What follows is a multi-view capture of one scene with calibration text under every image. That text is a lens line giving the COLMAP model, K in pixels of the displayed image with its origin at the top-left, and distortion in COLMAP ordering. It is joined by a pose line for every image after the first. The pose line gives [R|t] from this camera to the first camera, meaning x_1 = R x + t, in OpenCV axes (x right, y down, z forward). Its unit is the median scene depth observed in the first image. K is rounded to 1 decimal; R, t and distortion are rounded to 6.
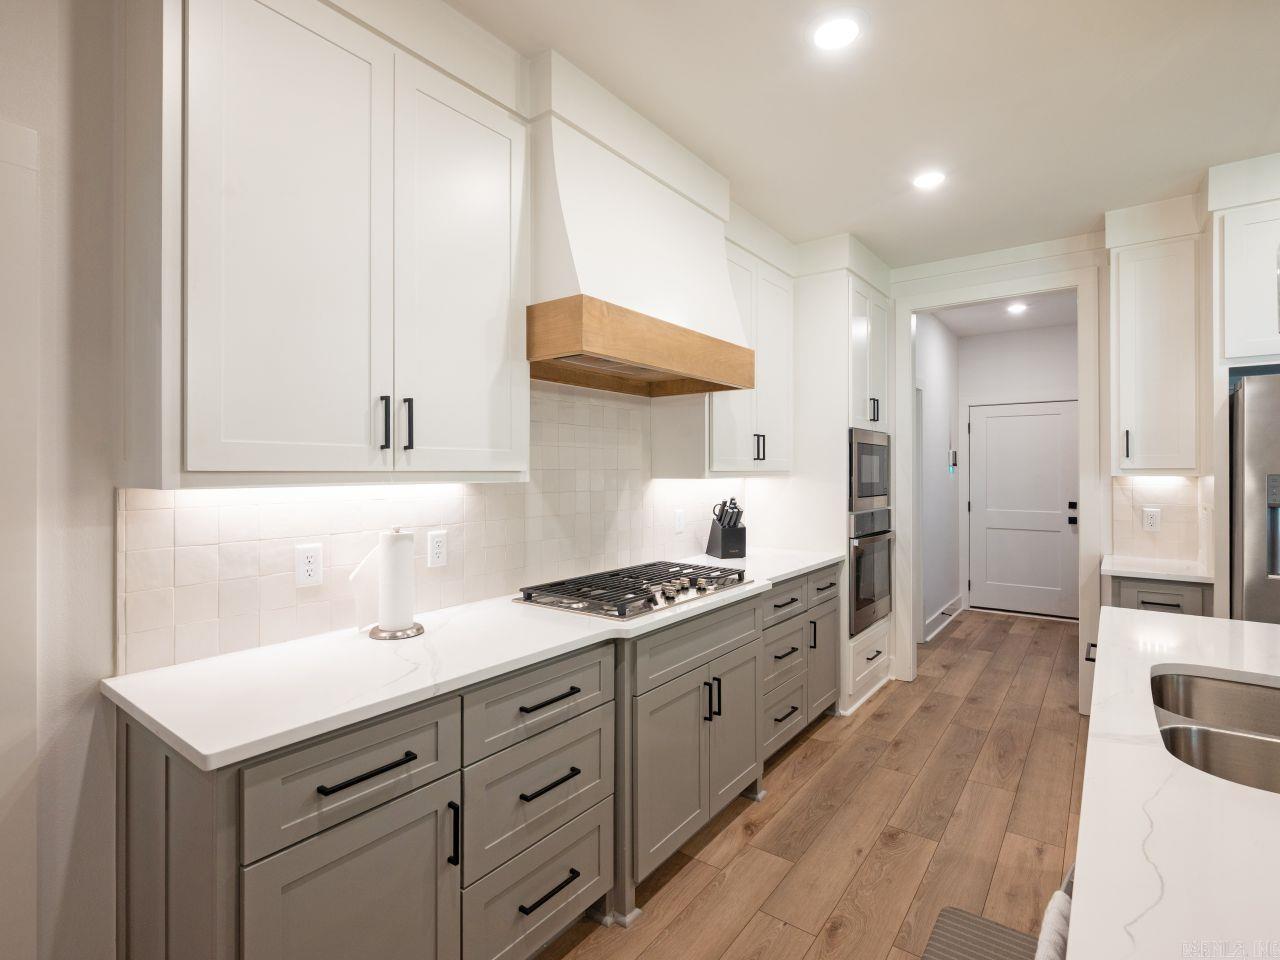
lens RADIAL K [[635.8, 0, 629.0], [0, 635.8, 469.7], [0, 0, 1]] dist [-0.002960, 0.002200]
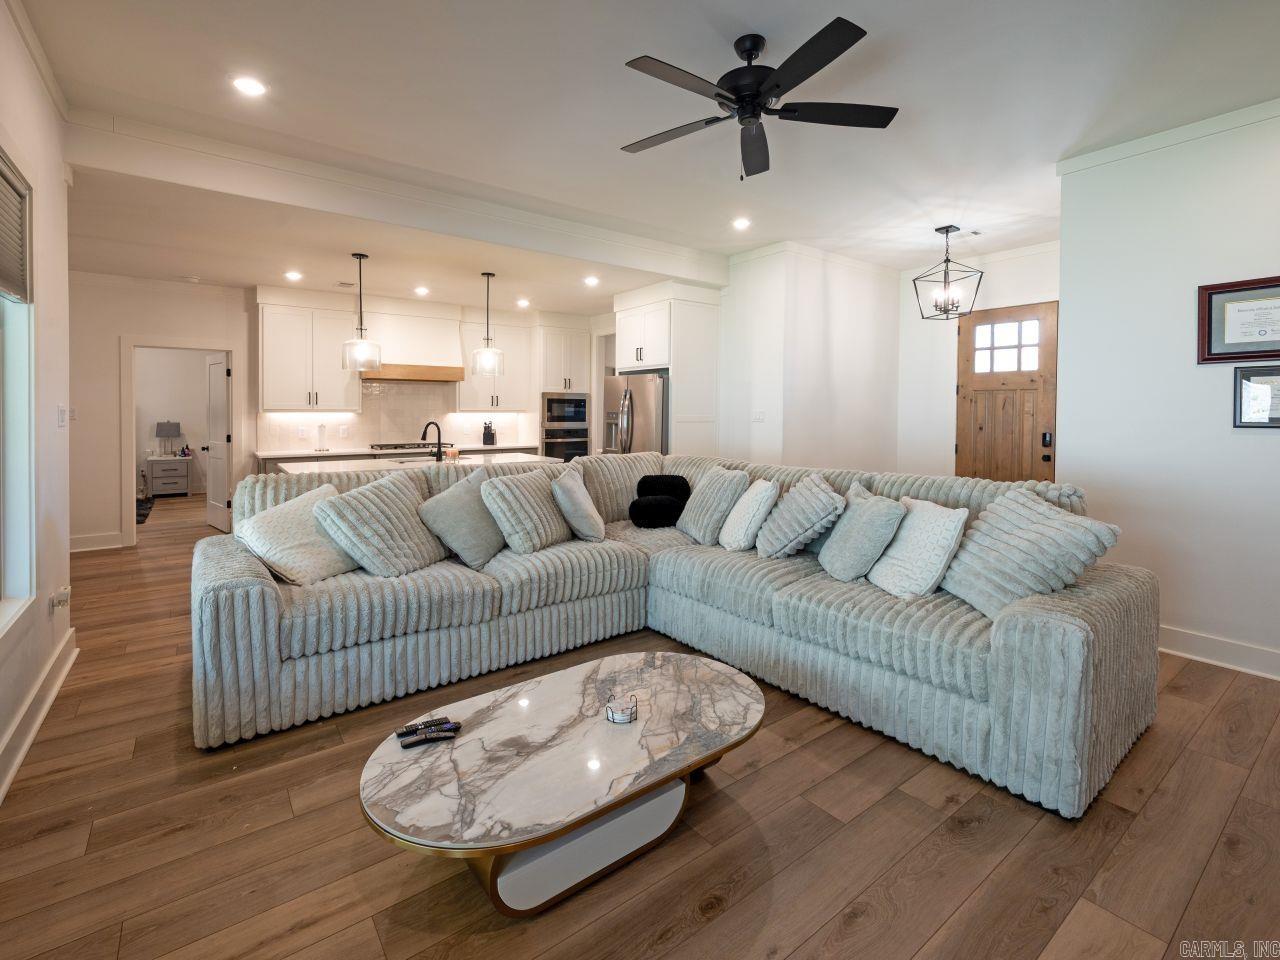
lens RADIAL K [[618.9, 0, 652.6], [0, 618.9, 423.9], [0, 0, 1]] dist [-0.002065, 0.000176]
pose [[0.958845, 0.010444, -0.283739, 2.154267], [-0.004251, 0.999739, 0.022434, -0.002992], [0.283899, -0.020304, 0.958639, -1.678527]]
